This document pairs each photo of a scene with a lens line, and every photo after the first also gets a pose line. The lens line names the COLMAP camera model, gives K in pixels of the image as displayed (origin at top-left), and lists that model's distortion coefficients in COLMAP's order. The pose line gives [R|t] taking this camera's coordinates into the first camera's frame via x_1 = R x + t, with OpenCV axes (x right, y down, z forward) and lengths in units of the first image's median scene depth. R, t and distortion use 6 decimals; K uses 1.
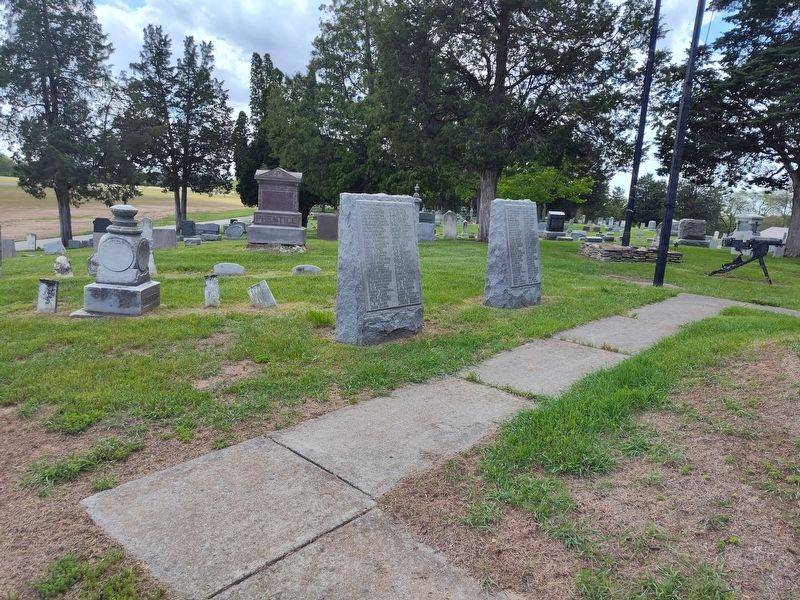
lens RADIAL K [[563.4, 0, 400.0], [0, 563.4, 300.0], [0, 0, 1]] dist [-0.000101, 0.007928]
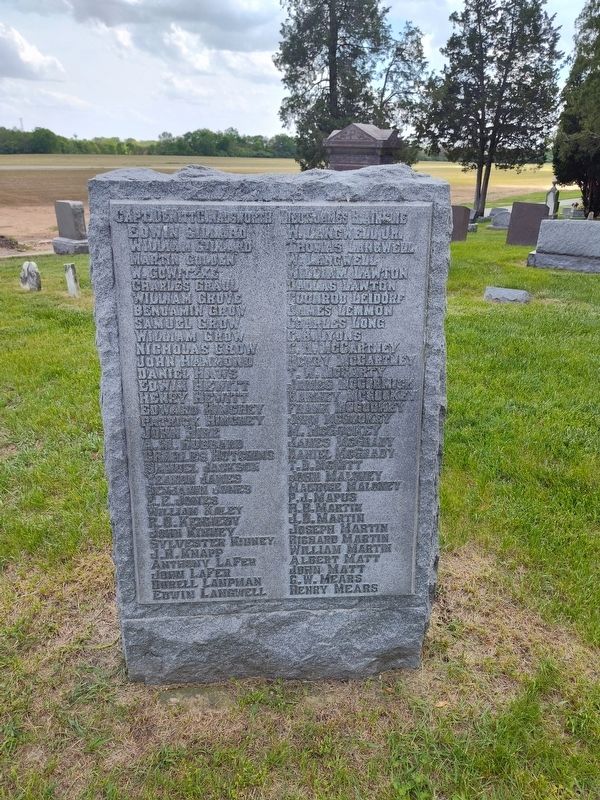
lens RADIAL K [[552.7, 0, 300.5], [0, 552.7, 414.6], [0, 0, 1]] dist [-0.045204, 0.041289]
pose [[0.723014, 0.248205, -0.644705, 0.056775], [-0.093228, 0.959747, 0.264941, -0.024258], [0.684513, -0.131451, 0.717051, 0.142425]]
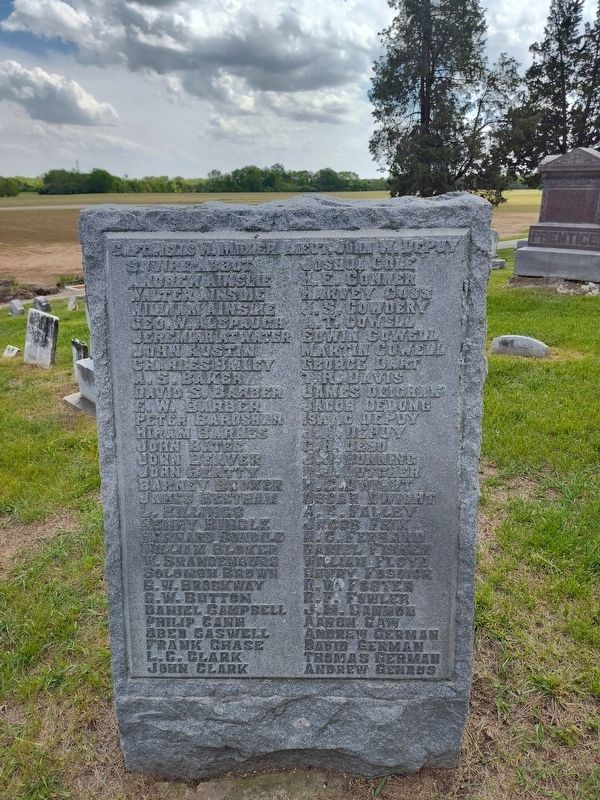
lens RADIAL K [[563.4, 0, 300.0], [0, 563.4, 400.0], [0, 0, 1]] dist [-0.000101, 0.007928]
pose [[0.670064, 0.192675, -0.716862, 0.017495], [-0.078239, 0.978678, 0.189914, -0.018379], [0.738169, -0.071168, 0.670852, 0.104706]]
